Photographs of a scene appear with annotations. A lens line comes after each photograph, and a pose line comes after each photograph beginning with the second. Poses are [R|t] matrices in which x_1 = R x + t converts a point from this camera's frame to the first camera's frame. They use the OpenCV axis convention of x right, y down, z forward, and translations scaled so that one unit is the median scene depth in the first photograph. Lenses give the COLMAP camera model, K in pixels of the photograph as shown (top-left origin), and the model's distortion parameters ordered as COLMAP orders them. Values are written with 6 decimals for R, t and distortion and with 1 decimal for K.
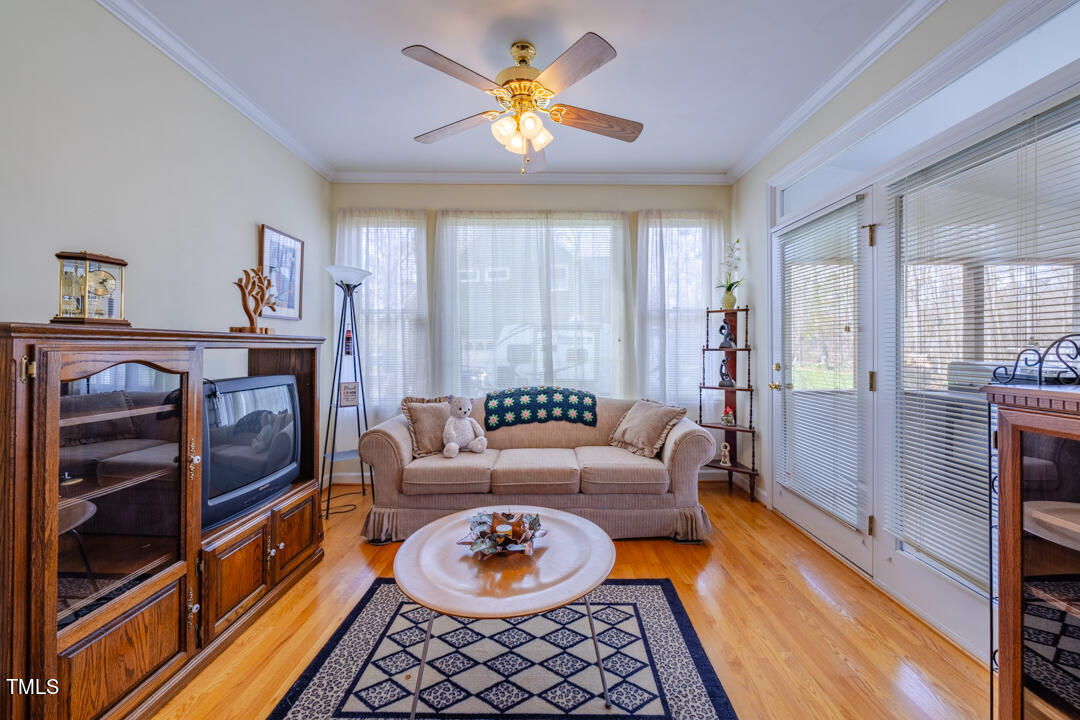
lens RADIAL K [[406.0, 0, 546.7], [0, 406.0, 343.5], [0, 0, 1]] dist [-0.001751, -0.000033]
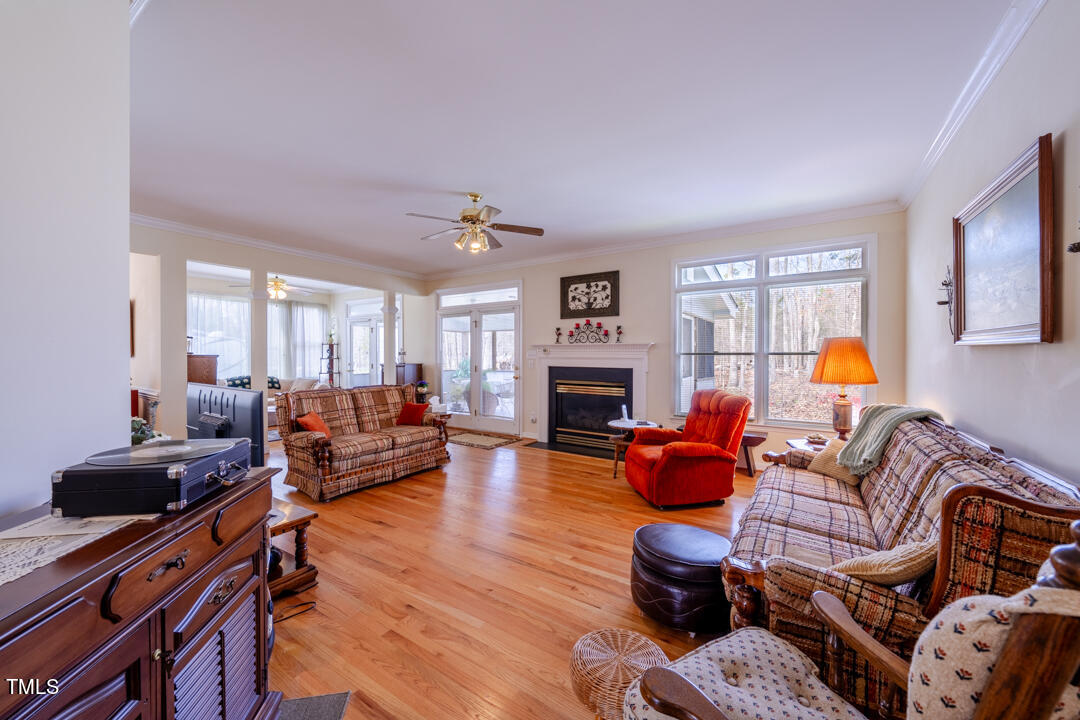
lens RADIAL K [[406.0, 0, 547.1], [0, 406.0, 356.6], [0, 0, 1]] dist [-0.001751, -0.000033]
pose [[0.541231, -0.003930, 0.840865, -1.023451], [-0.005988, 0.999946, 0.008528, -0.029640], [-0.840853, -0.009651, 0.541178, -1.639119]]
